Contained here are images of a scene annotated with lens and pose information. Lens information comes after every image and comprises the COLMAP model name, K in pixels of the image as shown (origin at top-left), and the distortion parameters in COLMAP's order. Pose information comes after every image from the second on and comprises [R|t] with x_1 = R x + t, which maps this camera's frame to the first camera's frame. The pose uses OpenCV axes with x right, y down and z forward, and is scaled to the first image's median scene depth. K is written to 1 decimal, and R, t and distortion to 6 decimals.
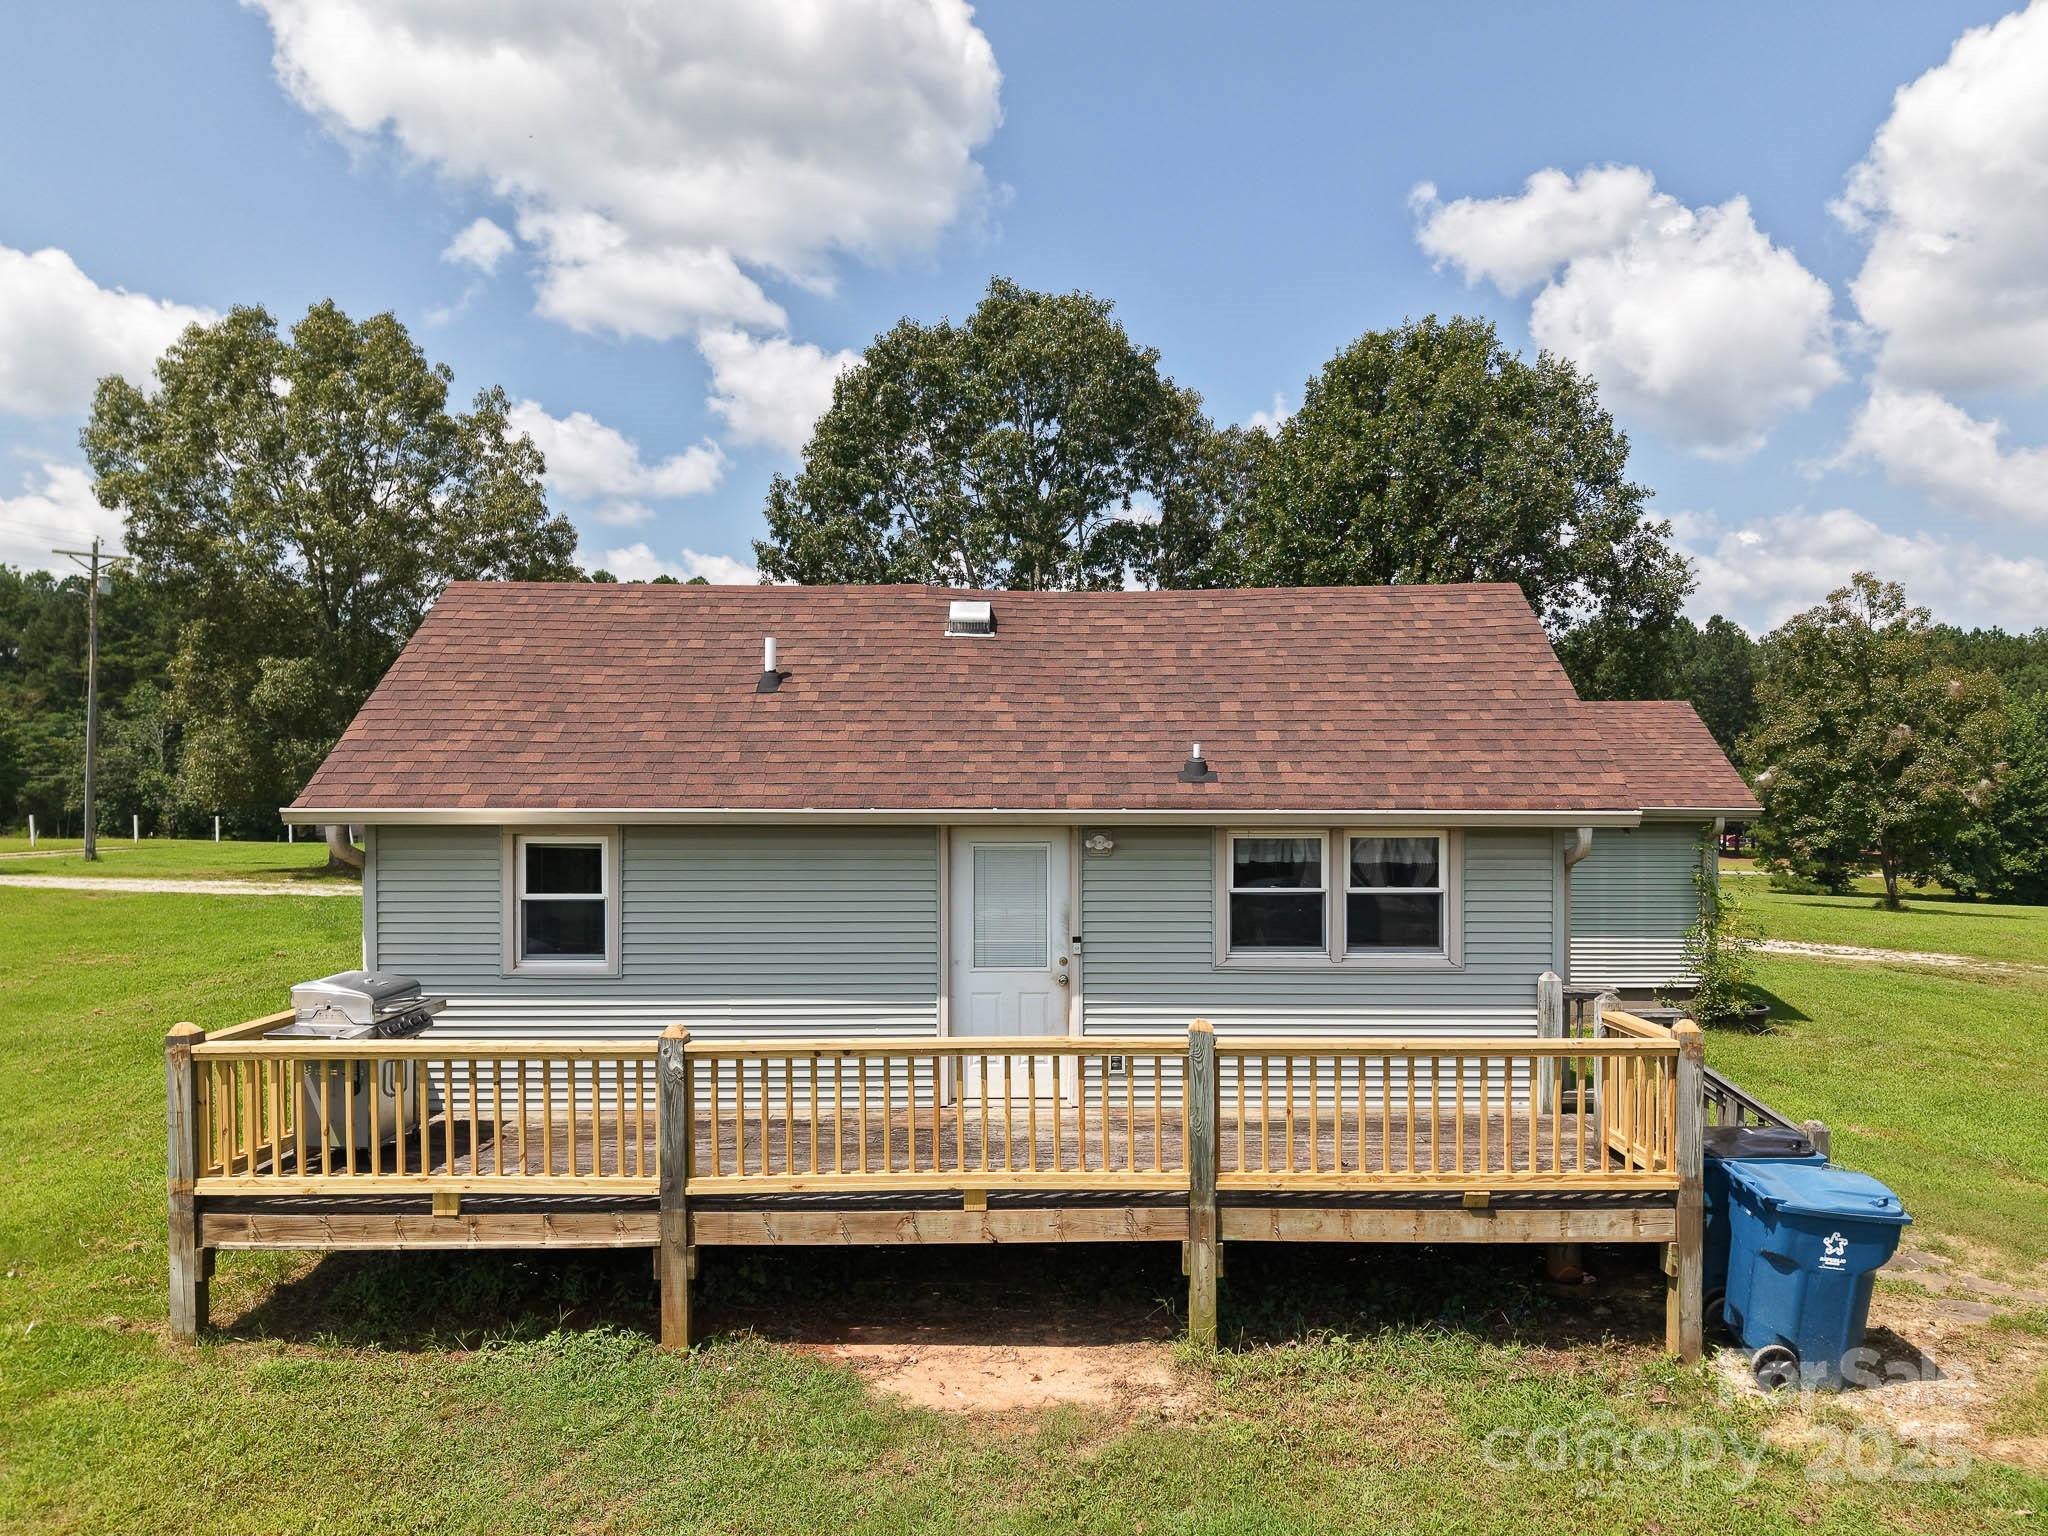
lens RADIAL K [[1407.7, 0, 1071.3], [0, 1407.7, 801.7], [0, 0, 1]] dist [0.012115, 0.000844]
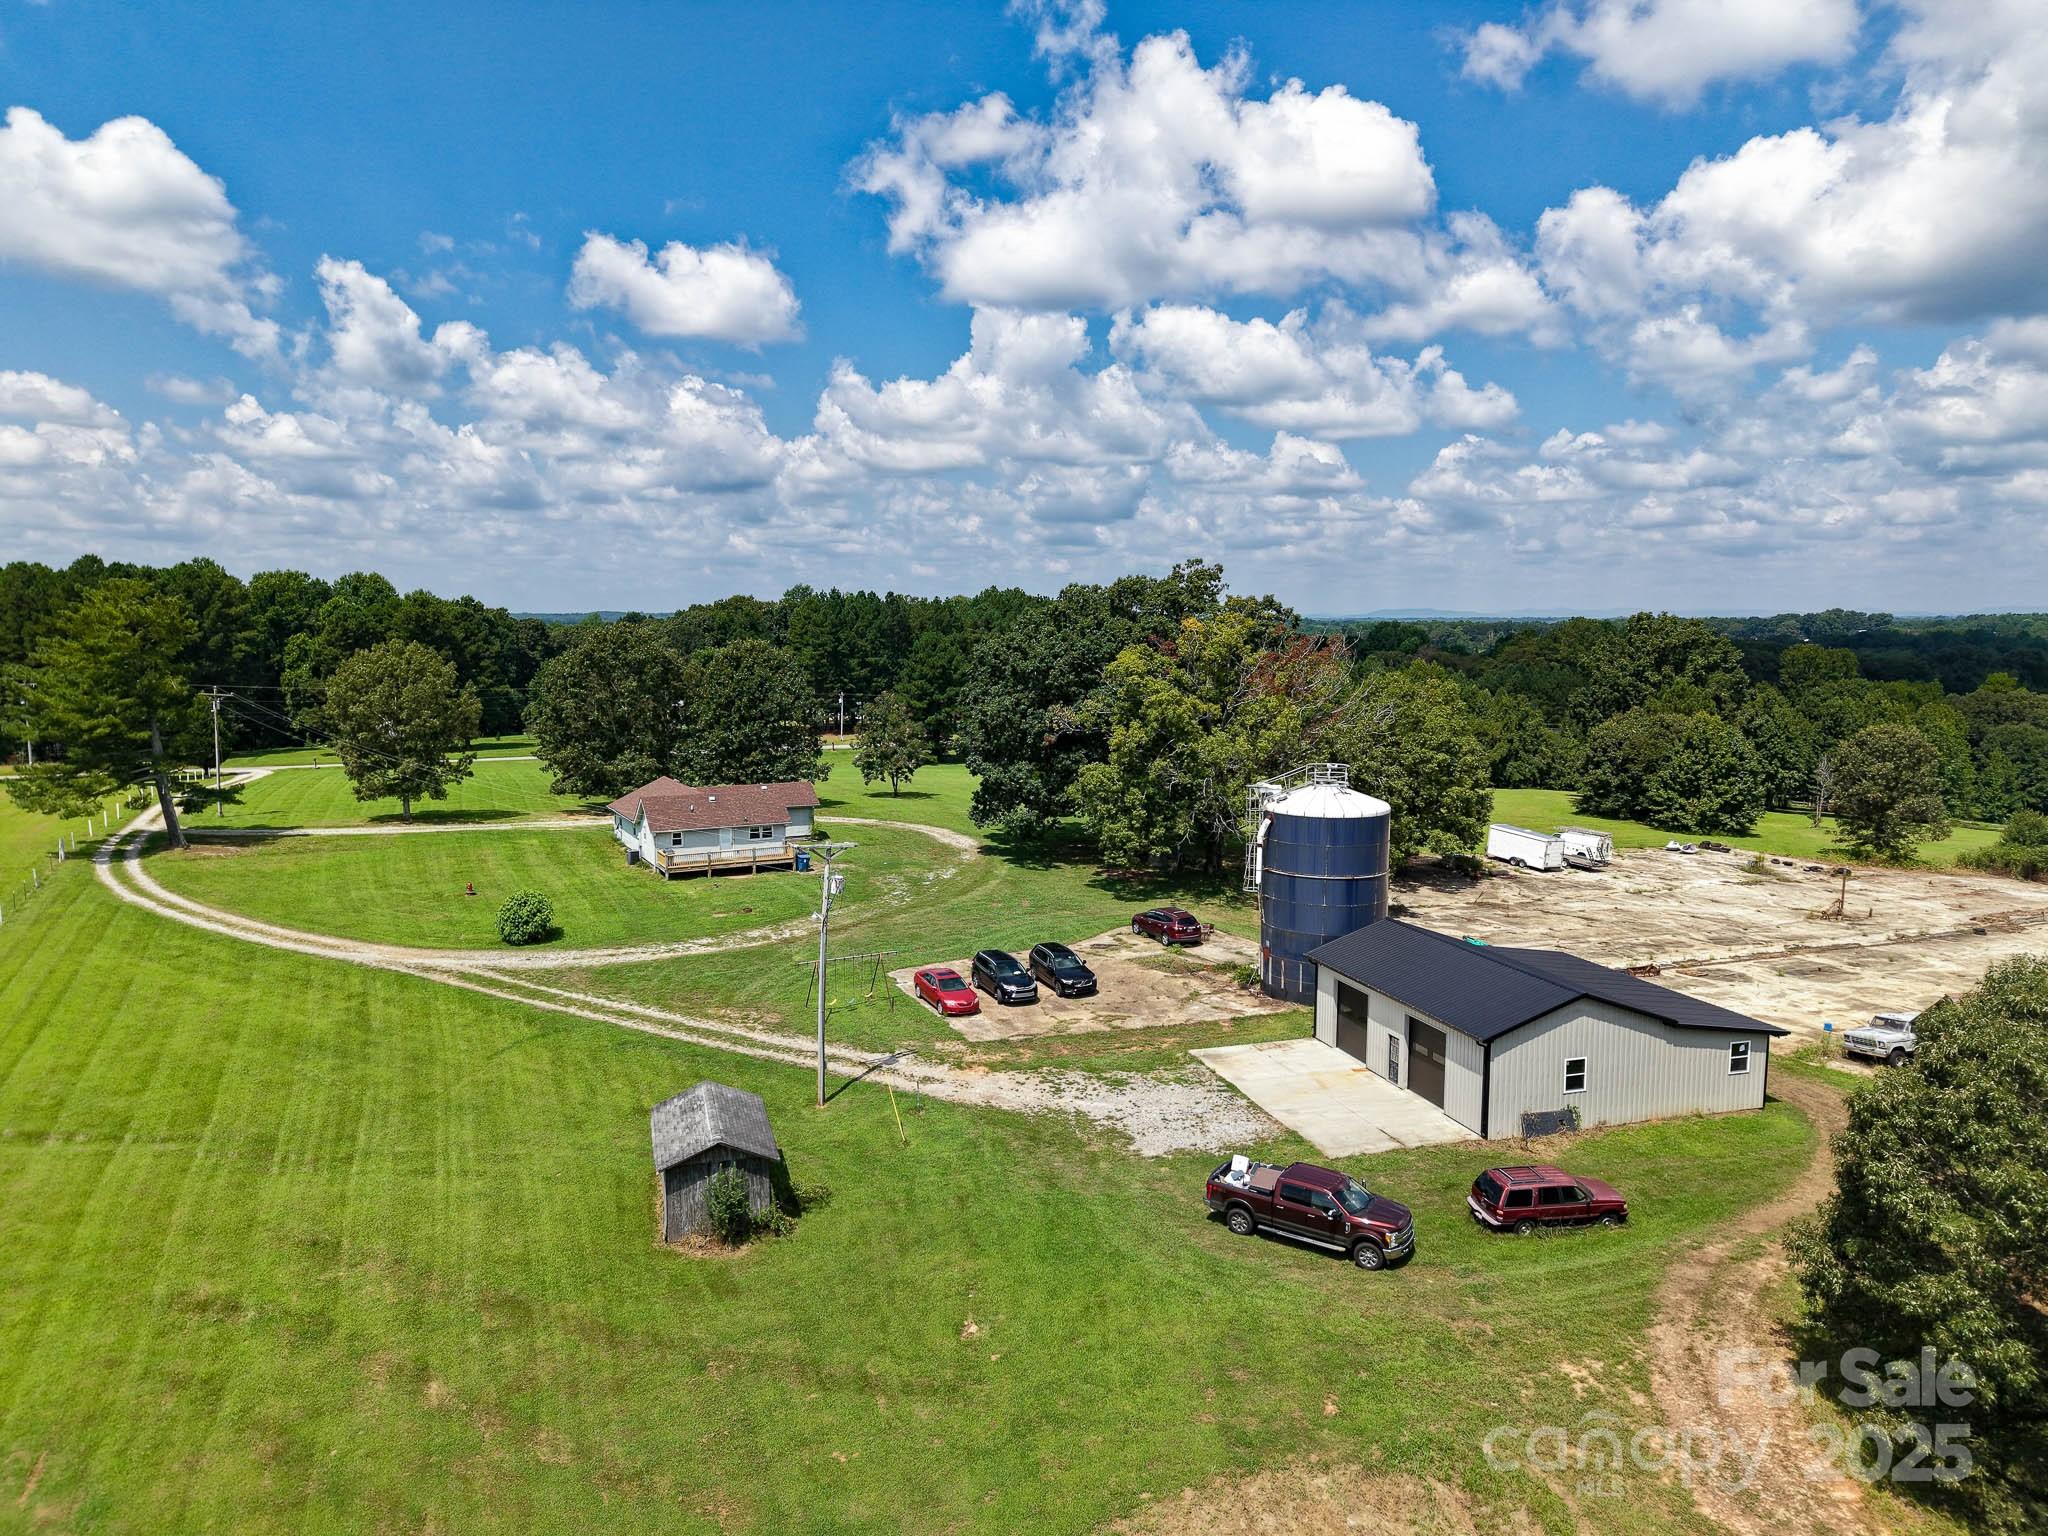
lens RADIAL K [[1407.7, 0, 1071.3], [0, 1407.7, 801.7], [0, 0, 1]] dist [0.012115, 0.000844]
pose [[0.873820, -0.063205, 0.482124, -2.518219], [-0.001092, 0.991259, 0.131928, -1.377869], [-0.486249, -0.115808, 0.866113, -8.113137]]
